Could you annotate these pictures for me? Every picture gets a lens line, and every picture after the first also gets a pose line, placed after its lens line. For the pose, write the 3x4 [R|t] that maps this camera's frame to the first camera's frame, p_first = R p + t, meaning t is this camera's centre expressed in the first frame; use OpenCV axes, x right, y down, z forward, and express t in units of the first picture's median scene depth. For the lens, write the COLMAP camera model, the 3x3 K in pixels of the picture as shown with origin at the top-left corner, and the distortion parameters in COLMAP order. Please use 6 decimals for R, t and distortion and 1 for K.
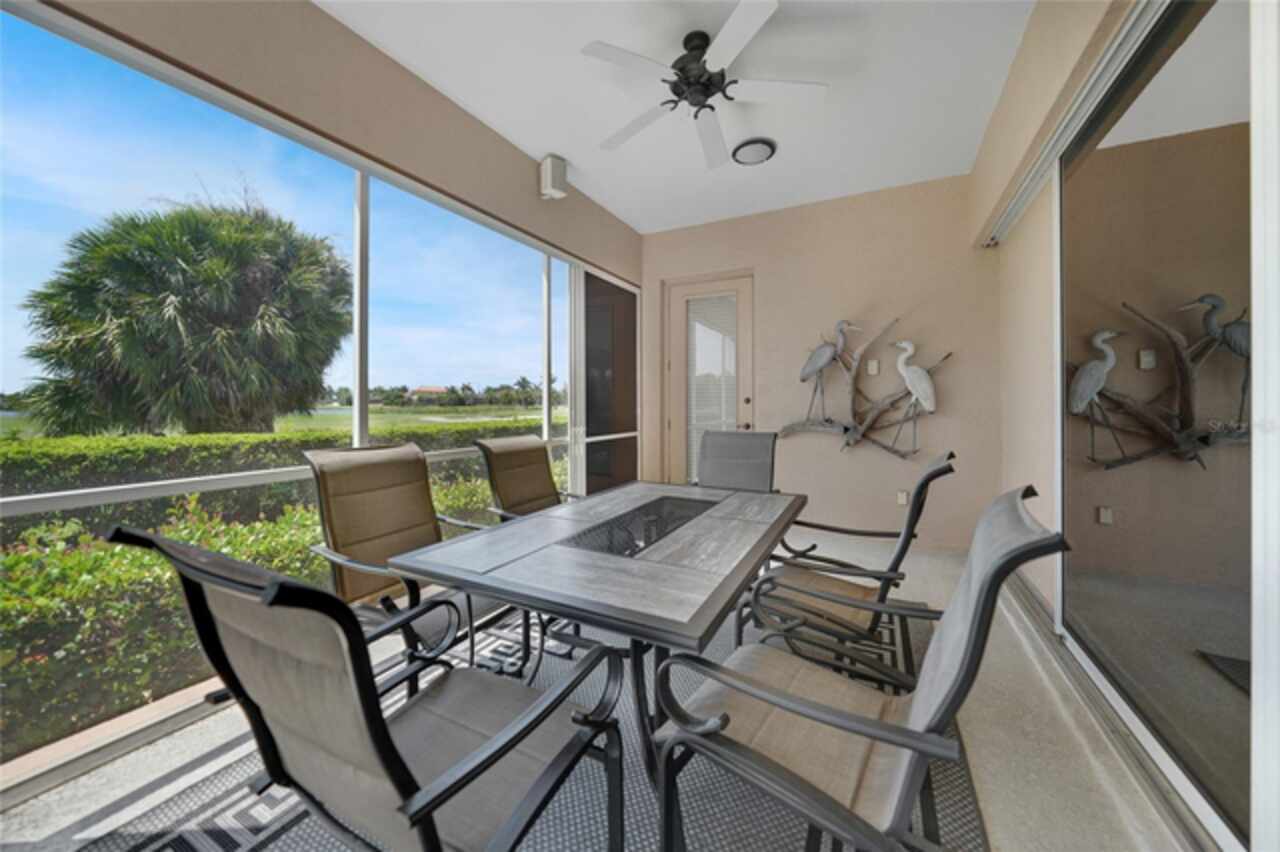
lens RADIAL K [[456.4, 0, 636.2], [0, 456.4, 401.3], [0, 0, 1]] dist [-0.001647, 0.000021]
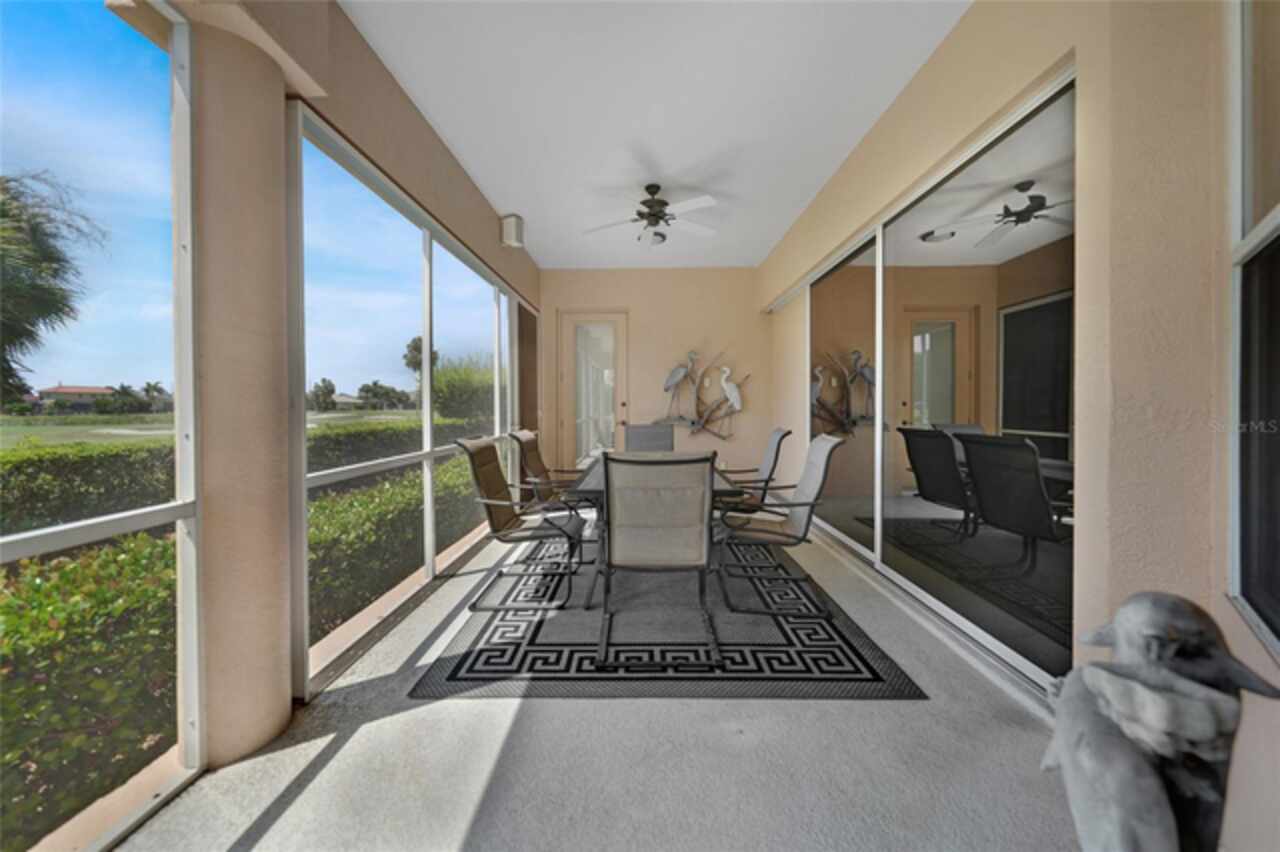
lens RADIAL K [[456.4, 0, 639.6], [0, 456.4, 415.8], [0, 0, 1]] dist [-0.001647, 0.000021]
pose [[0.889007, -0.016726, 0.457589, -0.397194], [0.005513, 0.999651, 0.025830, -0.002642], [-0.457861, -0.020440, 0.888789, -0.273273]]
